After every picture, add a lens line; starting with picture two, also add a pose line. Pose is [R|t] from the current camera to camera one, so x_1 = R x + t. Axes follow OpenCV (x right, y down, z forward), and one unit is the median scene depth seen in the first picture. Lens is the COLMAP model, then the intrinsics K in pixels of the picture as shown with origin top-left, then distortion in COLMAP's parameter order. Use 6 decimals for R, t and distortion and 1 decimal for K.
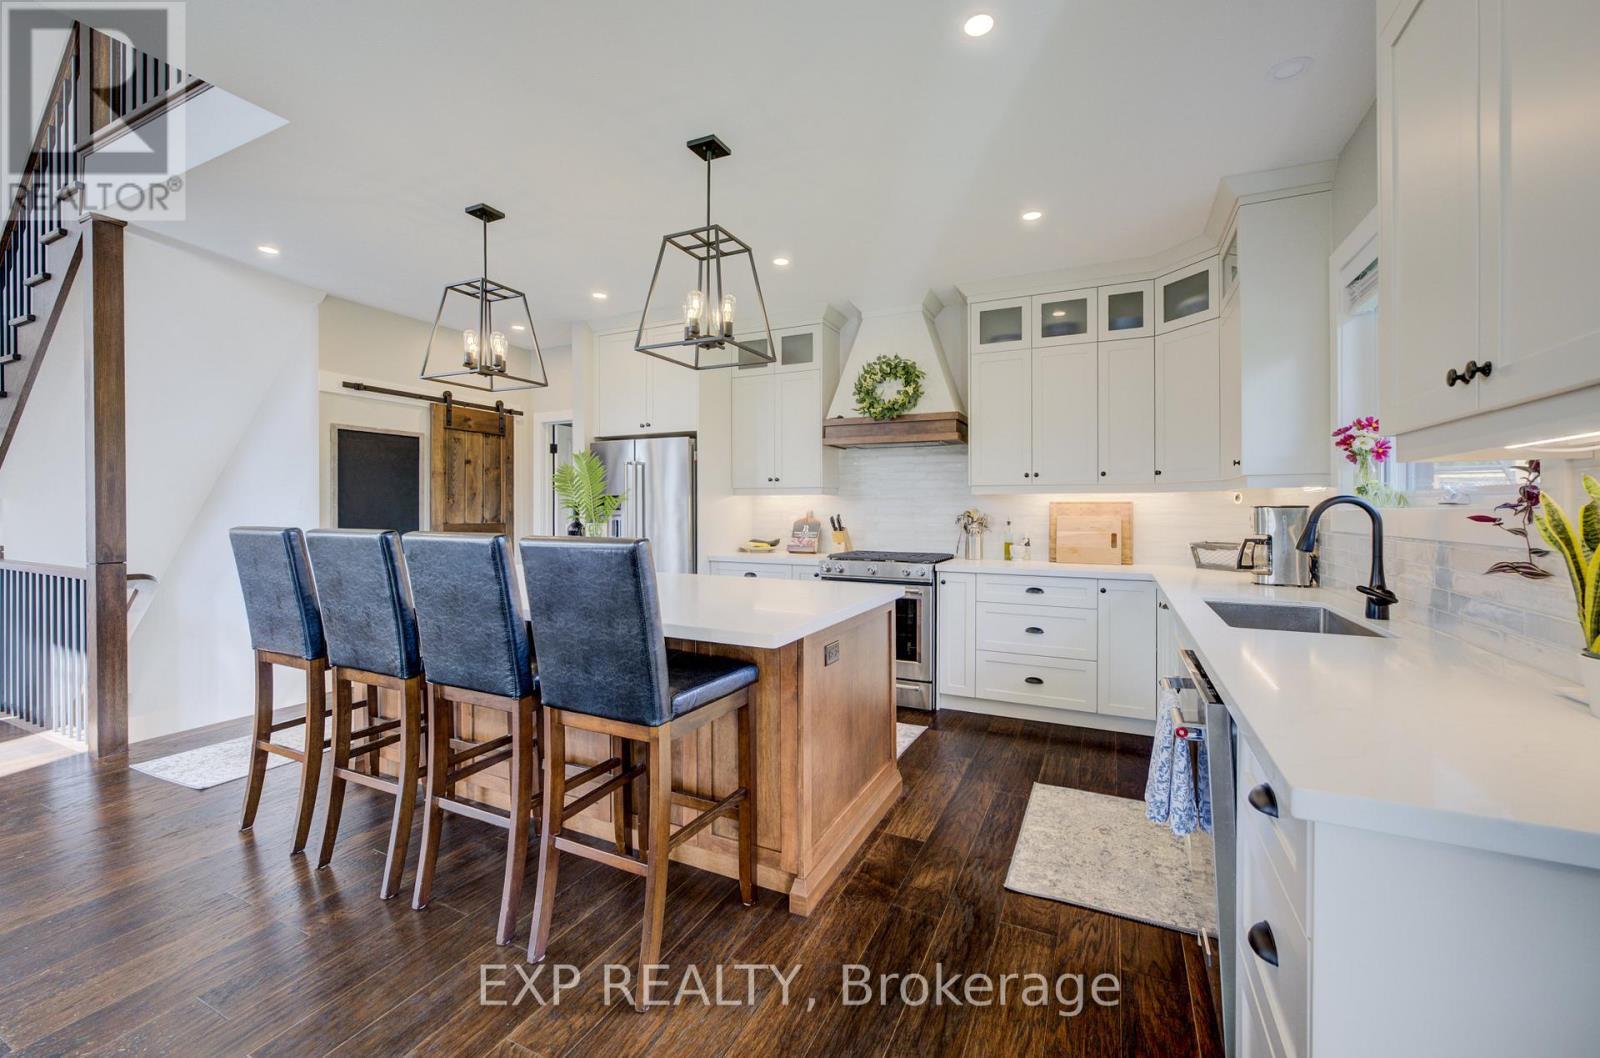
lens RADIAL K [[656.9, 0, 799.7], [0, 656.9, 509.4], [0, 0, 1]] dist [-0.002208, 0.000001]
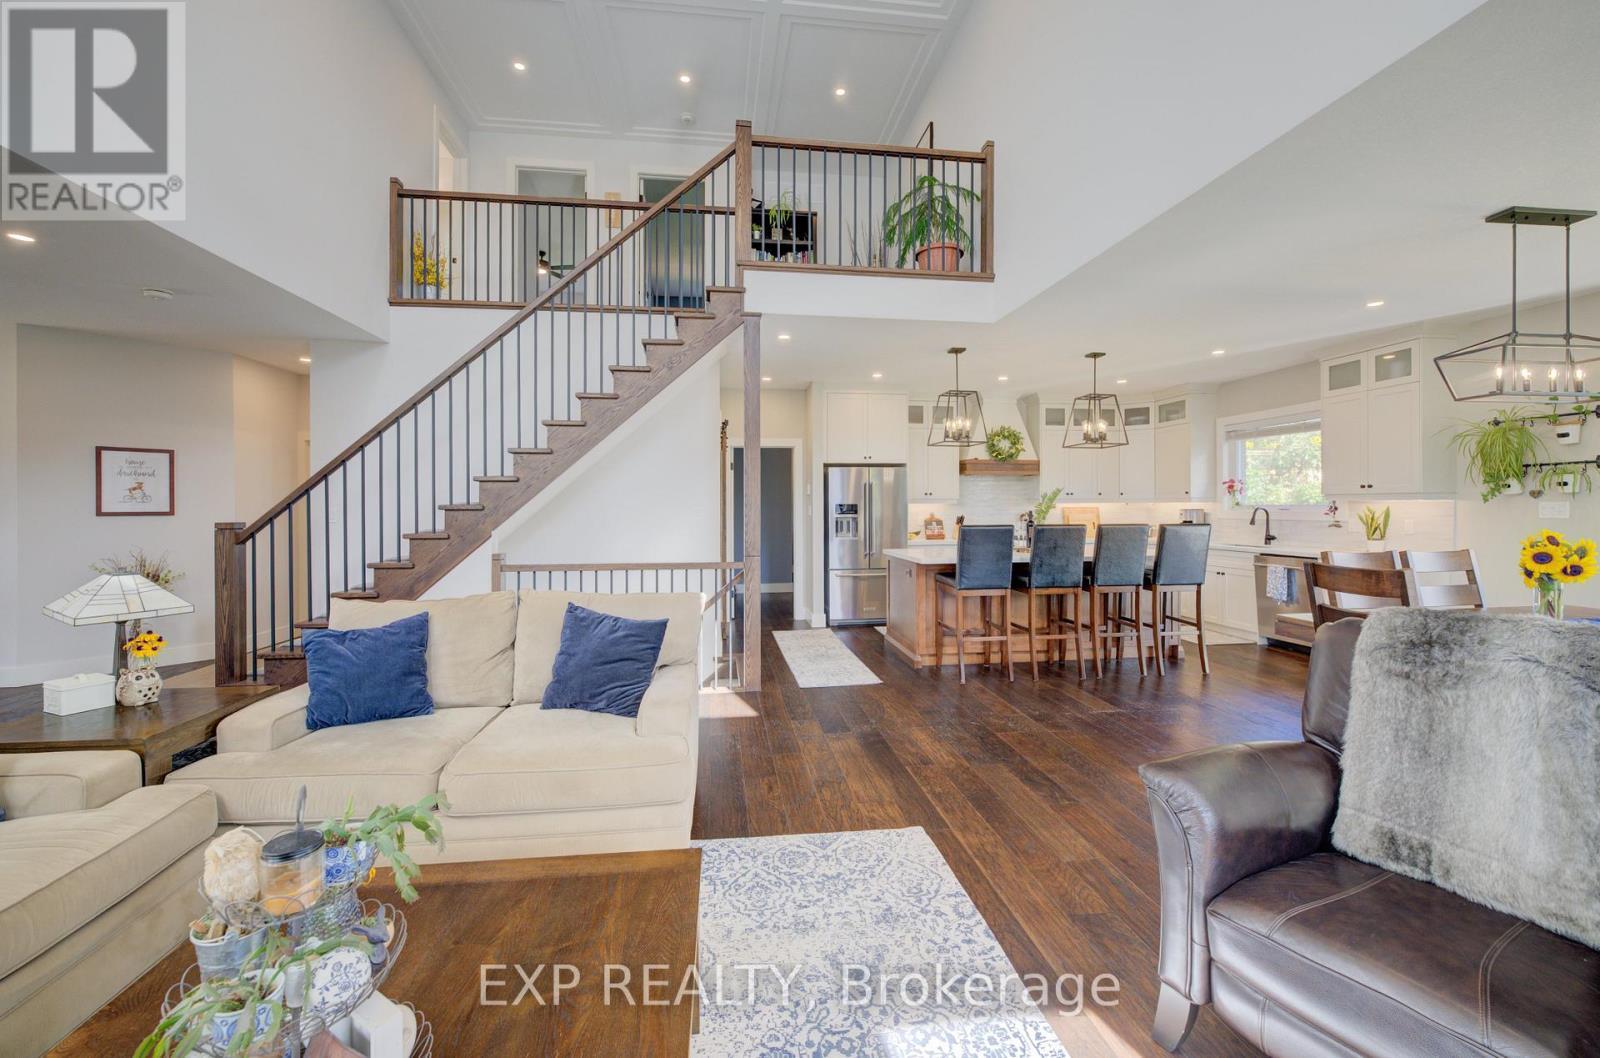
lens RADIAL K [[656.9, 0, 799.7], [0, 656.9, 509.4], [0, 0, 1]] dist [-0.002208, 0.000001]
pose [[0.835566, -0.003494, 0.549380, -1.337362], [0.004420, 0.999990, -0.000363, -0.007806], [-0.549373, 0.002732, 0.835573, -0.200508]]
